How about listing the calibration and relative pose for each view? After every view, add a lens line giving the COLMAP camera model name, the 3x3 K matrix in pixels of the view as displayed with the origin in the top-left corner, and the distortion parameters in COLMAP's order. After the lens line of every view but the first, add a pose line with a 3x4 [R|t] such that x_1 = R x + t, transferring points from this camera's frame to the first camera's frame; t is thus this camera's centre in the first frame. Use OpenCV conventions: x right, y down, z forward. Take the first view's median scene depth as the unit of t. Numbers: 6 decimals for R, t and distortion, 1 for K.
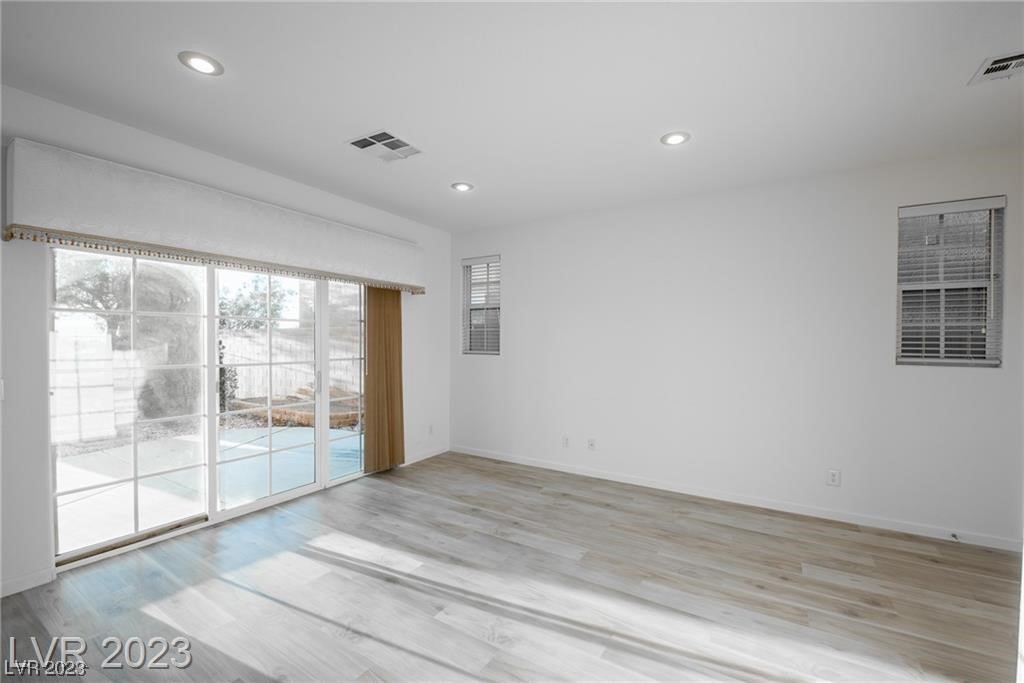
lens RADIAL K [[425.2, 0, 513.9], [0, 425.2, 343.3], [0, 0, 1]] dist [-0.014734, -0.000711]
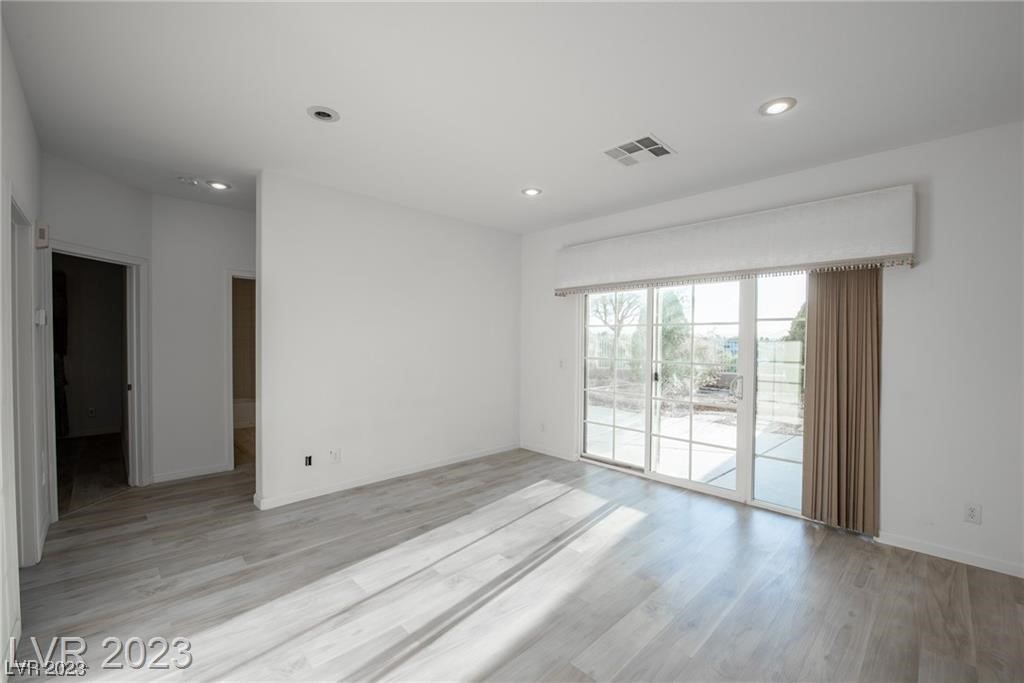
lens RADIAL K [[425.2, 0, 515.4], [0, 425.2, 343.8], [0, 0, 1]] dist [-0.014734, -0.000711]
pose [[-0.242383, 0.002420, -0.970178, 0.906551], [-0.017516, 0.999823, 0.006870, -0.004020], [0.970023, 0.018659, -0.242298, 1.163741]]
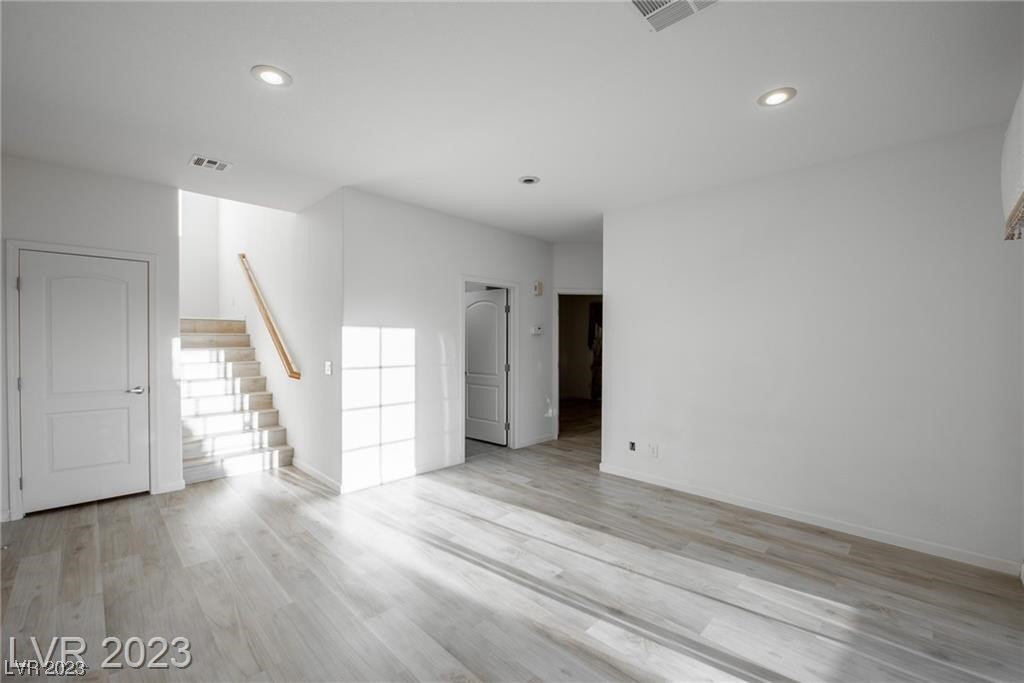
lens RADIAL K [[425.2, 0, 513.0], [0, 425.2, 343.4], [0, 0, 1]] dist [-0.014734, -0.000711]
pose [[-0.973485, -0.014837, 0.228269, -0.271578], [-0.011109, 0.999783, 0.017607, -0.013074], [-0.228480, 0.014605, -0.973439, 1.890839]]
